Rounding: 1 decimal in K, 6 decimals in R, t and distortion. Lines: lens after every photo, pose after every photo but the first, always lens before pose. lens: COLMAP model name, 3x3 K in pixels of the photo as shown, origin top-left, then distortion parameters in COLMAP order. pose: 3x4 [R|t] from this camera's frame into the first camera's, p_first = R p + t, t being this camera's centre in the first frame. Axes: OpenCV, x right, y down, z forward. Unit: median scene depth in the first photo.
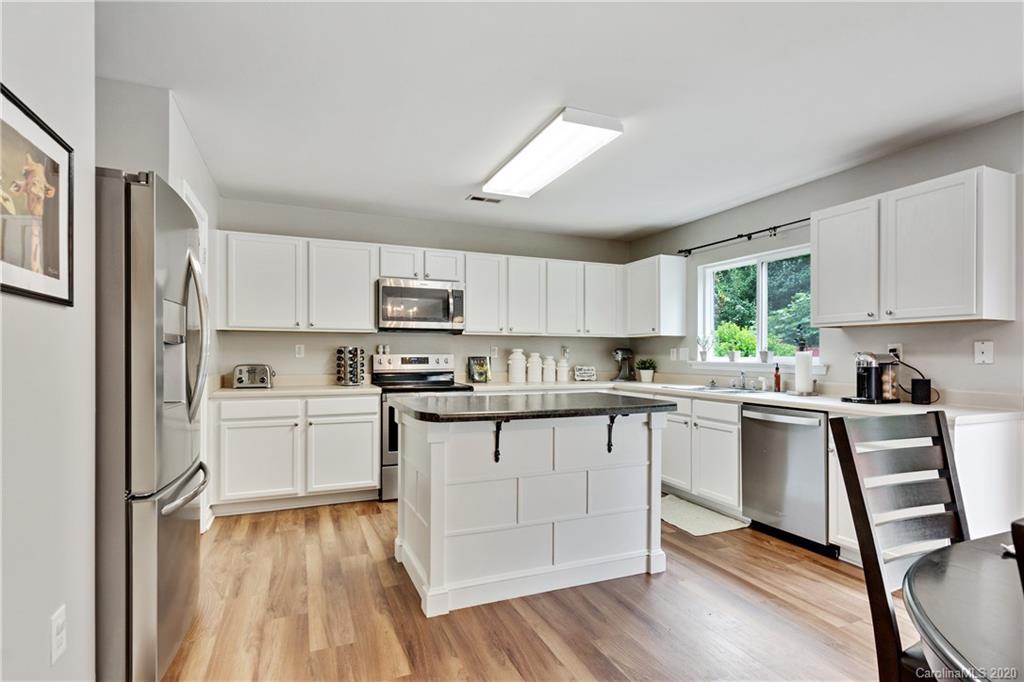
lens RADIAL K [[504.6, 0, 508.7], [0, 504.6, 347.3], [0, 0, 1]] dist [0.001693, 0.000144]
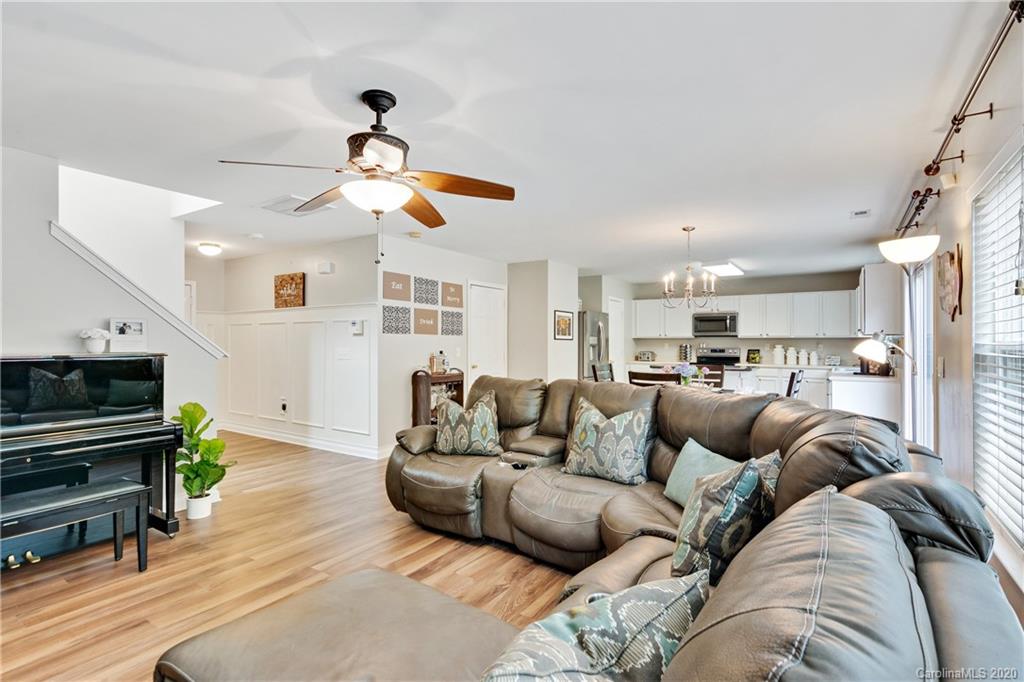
lens RADIAL K [[504.6, 0, 510.7], [0, 504.6, 344.4], [0, 0, 1]] dist [0.001693, 0.000144]
pose [[0.551877, 0.003724, -0.833917, 1.224444], [0.014767, 0.999790, 0.014237, -0.048016], [0.833795, -0.020172, 0.551706, -0.947352]]
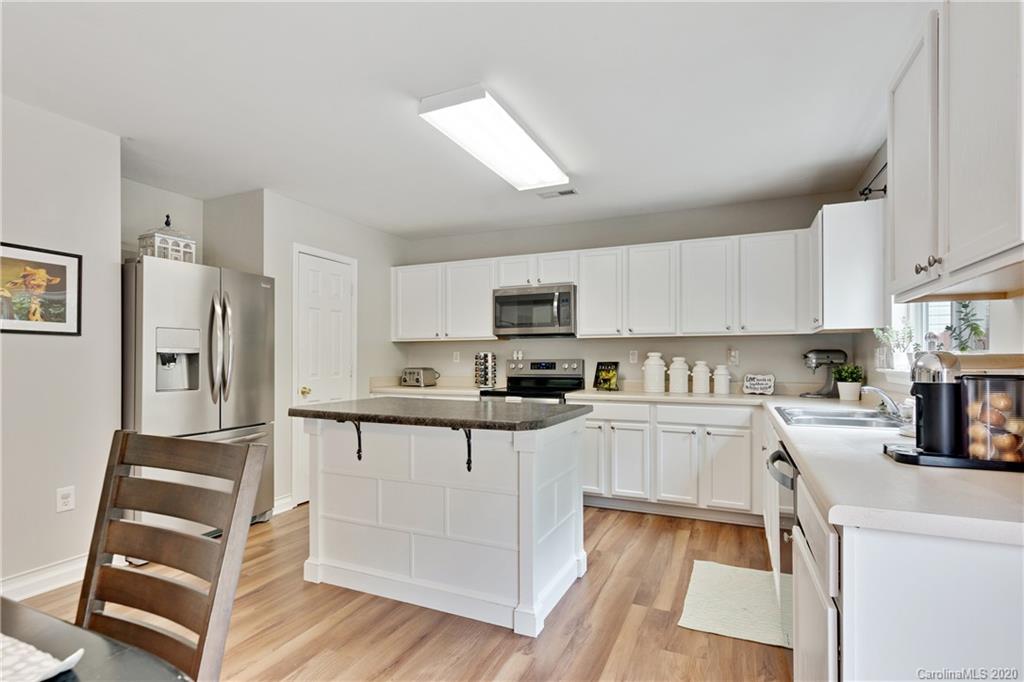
lens RADIAL K [[504.6, 0, 507.7], [0, 504.6, 351.4], [0, 0, 1]] dist [0.001693, 0.000144]
pose [[0.679936, -0.015656, -0.733104, 0.596246], [0.013172, 0.999872, -0.009136, 0.006924], [0.733153, -0.003445, 0.680055, 0.308031]]
